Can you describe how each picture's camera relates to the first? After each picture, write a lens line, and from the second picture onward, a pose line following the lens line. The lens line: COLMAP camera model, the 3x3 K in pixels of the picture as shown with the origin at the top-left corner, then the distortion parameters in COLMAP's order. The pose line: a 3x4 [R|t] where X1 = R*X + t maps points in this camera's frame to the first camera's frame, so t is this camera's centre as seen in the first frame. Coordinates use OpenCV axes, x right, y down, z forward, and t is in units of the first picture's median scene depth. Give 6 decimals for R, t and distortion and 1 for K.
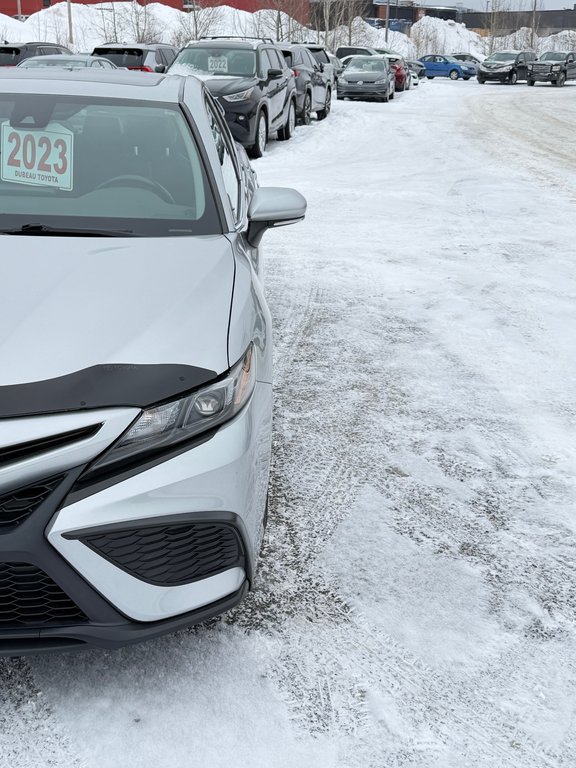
lens RADIAL K [[870.5, 0, 274.9], [0, 870.5, 385.4], [0, 0, 1]] dist [0.096212, 0.000000]
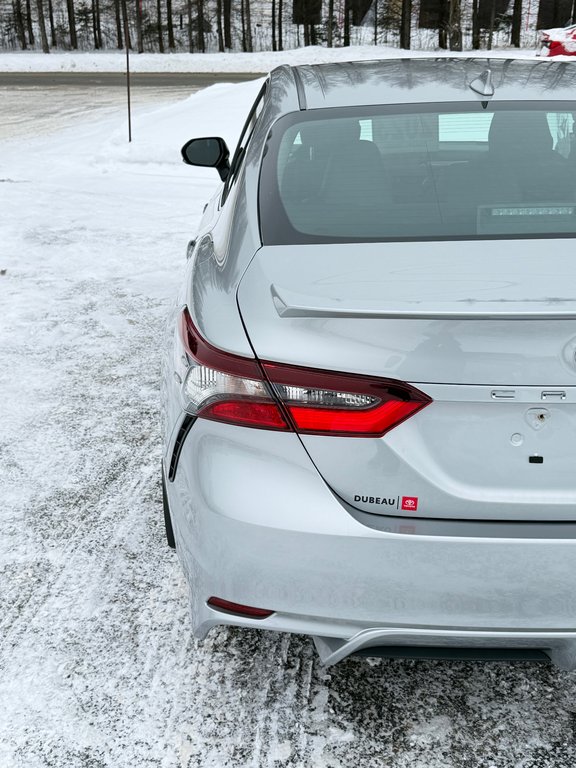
lens RADIAL K [[870.5, 0, 296.5], [0, 870.5, 384.8], [0, 0, 1]] dist [0.096212, 0.000000]
pose [[-0.999443, -0.032885, -0.005680, -0.128002], [-0.028189, 0.740812, 0.671121, -0.793414], [-0.017862, 0.670907, -0.741326, 2.102741]]
